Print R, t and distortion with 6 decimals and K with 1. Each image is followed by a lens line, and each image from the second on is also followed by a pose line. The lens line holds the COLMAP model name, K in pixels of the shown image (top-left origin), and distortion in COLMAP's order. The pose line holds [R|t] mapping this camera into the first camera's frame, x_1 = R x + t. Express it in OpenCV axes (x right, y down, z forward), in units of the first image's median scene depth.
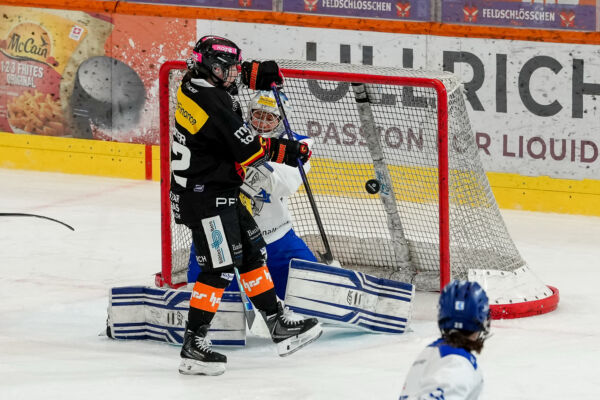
lens RADIAL K [[3010.2, 0, 302.0], [0, 3010.2, 200.1], [0, 0, 1]] dist [0.182309, 0.000000]
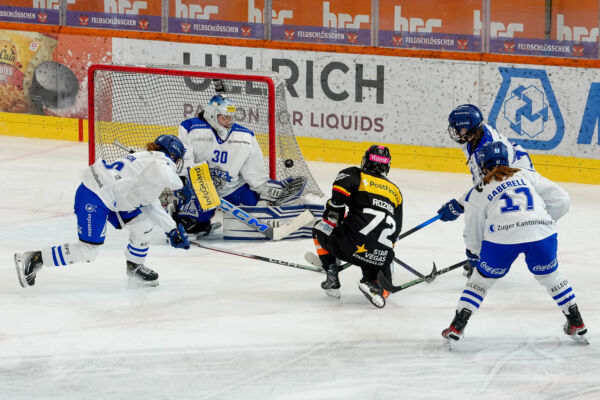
lens RADIAL K [[3010.2, 0, 302.2], [0, 3010.2, 205.4], [0, 0, 1]] dist [0.182309, 0.000000]
pose [[0.998492, -0.000885, 0.054894, -0.022531], [0.000686, 0.999993, 0.003641, 0.020298], [-0.054896, -0.003598, 0.998486, -0.544169]]
